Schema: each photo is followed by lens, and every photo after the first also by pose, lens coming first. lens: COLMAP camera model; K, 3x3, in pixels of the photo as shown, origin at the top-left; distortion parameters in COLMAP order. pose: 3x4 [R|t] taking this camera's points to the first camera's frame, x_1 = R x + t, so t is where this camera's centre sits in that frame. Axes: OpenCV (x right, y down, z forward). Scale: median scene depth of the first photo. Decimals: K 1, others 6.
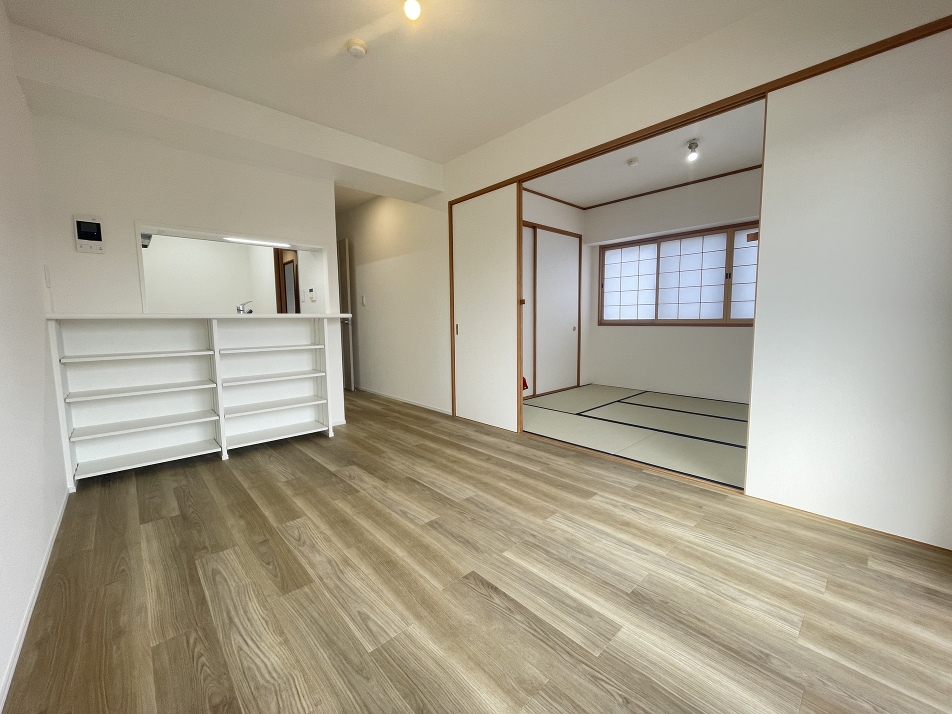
lens RADIAL K [[382.0, 0, 476.0], [0, 382.0, 357.0], [0, 0, 1]] dist [-0.006179, -0.000393]
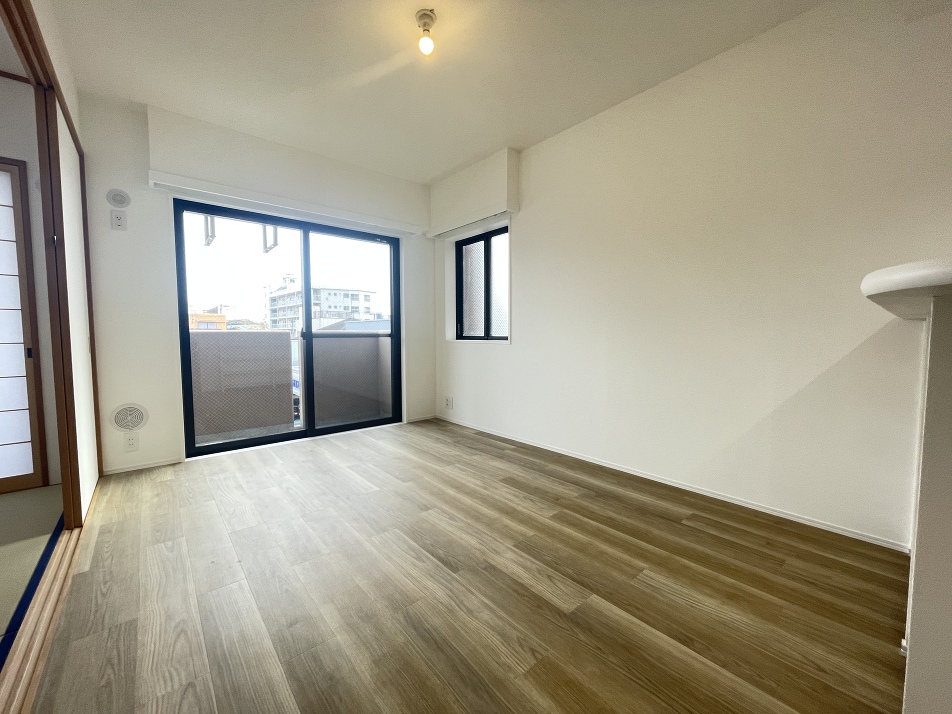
lens RADIAL K [[382.0, 0, 476.0], [0, 382.0, 357.0], [0, 0, 1]] dist [-0.006179, -0.000393]
pose [[-0.999192, 0.011137, 0.038605, -0.306800], [0.017116, 0.987259, 0.158196, -0.179945], [-0.036351, 0.158729, -0.986653, 2.002967]]
